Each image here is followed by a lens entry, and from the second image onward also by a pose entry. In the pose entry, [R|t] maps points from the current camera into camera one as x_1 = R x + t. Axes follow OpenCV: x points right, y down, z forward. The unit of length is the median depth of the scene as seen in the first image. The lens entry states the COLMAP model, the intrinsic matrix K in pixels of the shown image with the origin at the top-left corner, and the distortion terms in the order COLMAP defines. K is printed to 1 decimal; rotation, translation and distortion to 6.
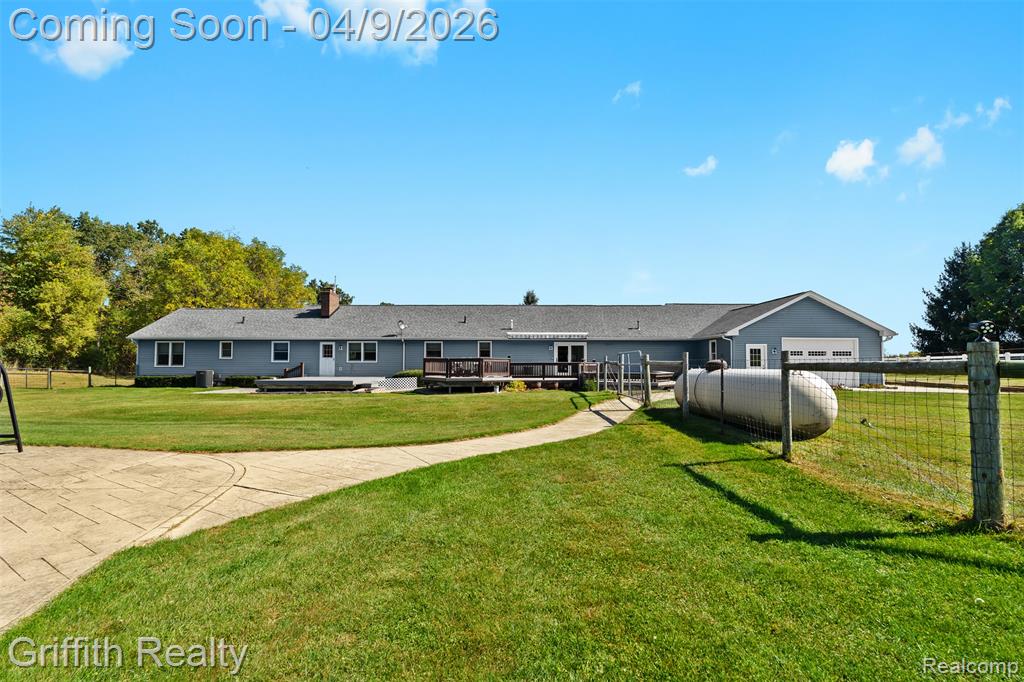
lens RADIAL K [[466.7, 0, 512.0], [0, 466.7, 341.0], [0, 0, 1]] dist [-0.003510, -0.000139]
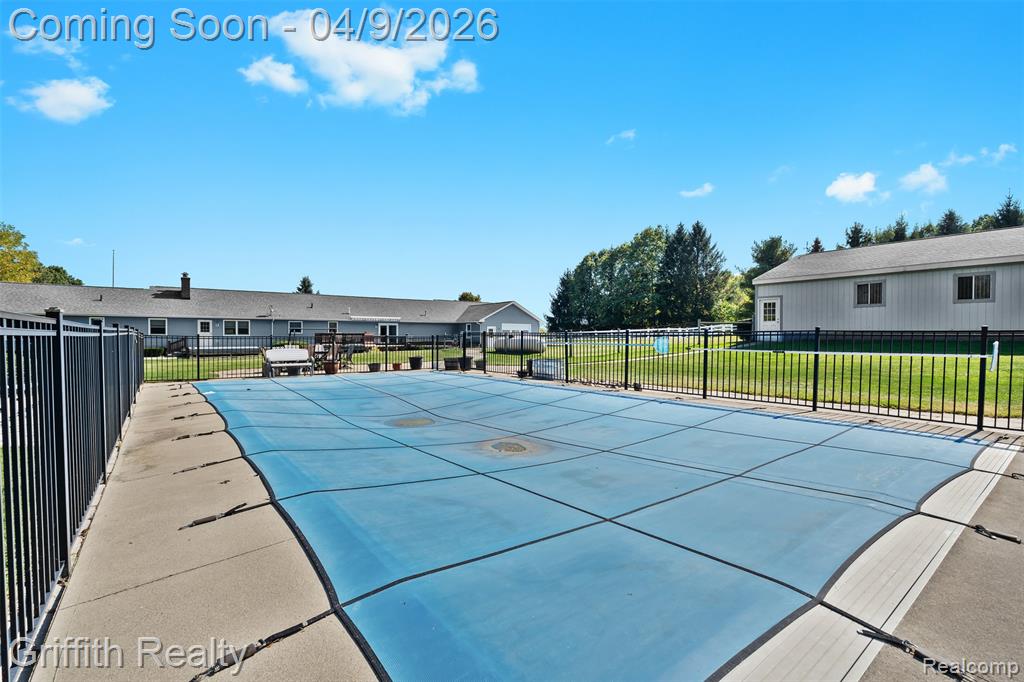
lens RADIAL K [[455.9, 0, 512.0], [0, 455.9, 341.0], [0, 0, 1]] dist [0.003383, 0.000137]
pose [[0.793607, -0.007794, 0.608381, -0.487342], [-0.024295, 0.998715, 0.044485, -0.016076], [-0.607946, -0.050084, 0.792397, -0.493856]]
